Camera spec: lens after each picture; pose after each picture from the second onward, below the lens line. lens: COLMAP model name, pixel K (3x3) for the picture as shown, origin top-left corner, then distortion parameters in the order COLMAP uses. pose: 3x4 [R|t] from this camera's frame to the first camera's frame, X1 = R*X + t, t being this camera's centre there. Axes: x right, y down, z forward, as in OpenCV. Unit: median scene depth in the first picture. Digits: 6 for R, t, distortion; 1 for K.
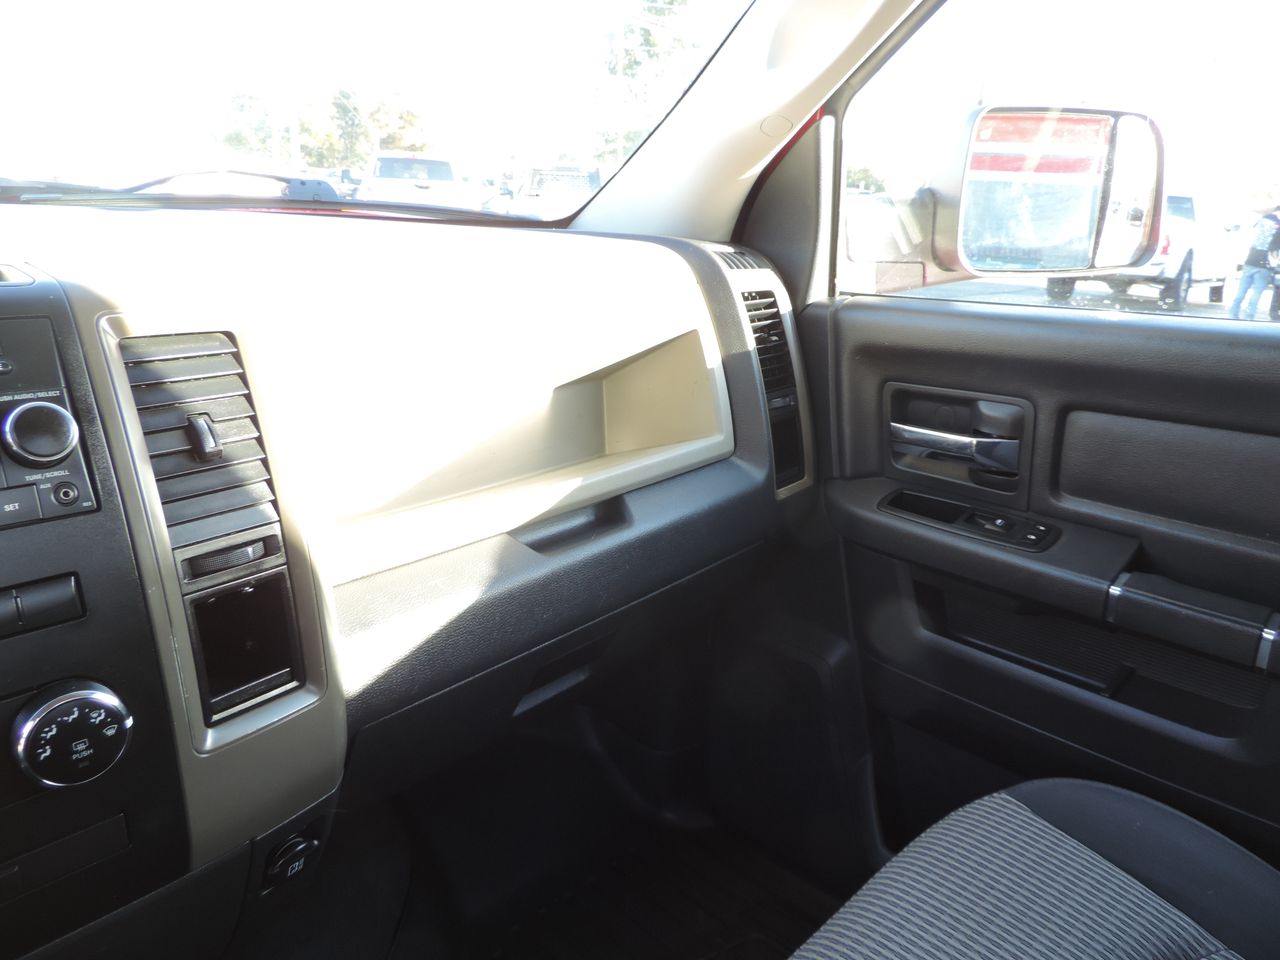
lens RADIAL K [[895.5, 0, 638.6], [0, 895.5, 472.3], [0, 0, 1]] dist [-0.021372, -0.000046]
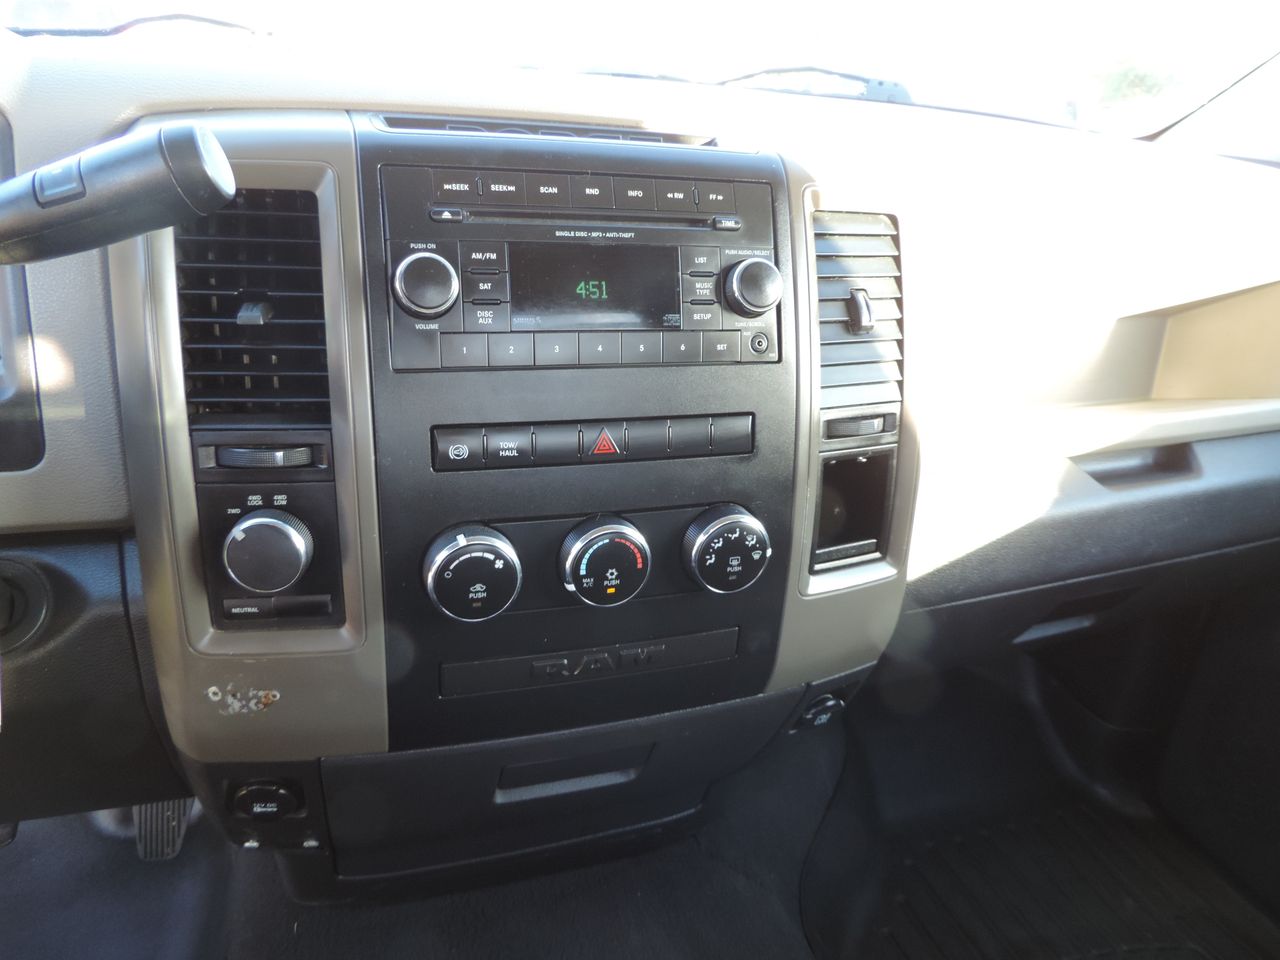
lens RADIAL K [[909.2, 0, 640.0], [0, 909.2, 480.0], [0, 0, 1]] dist [-0.129080, 0.167049]
pose [[0.890252, 0.199353, -0.409525, -0.231751], [-0.160566, 0.978768, 0.127407, 0.061819], [0.426229, -0.047668, 0.903359, -0.097859]]
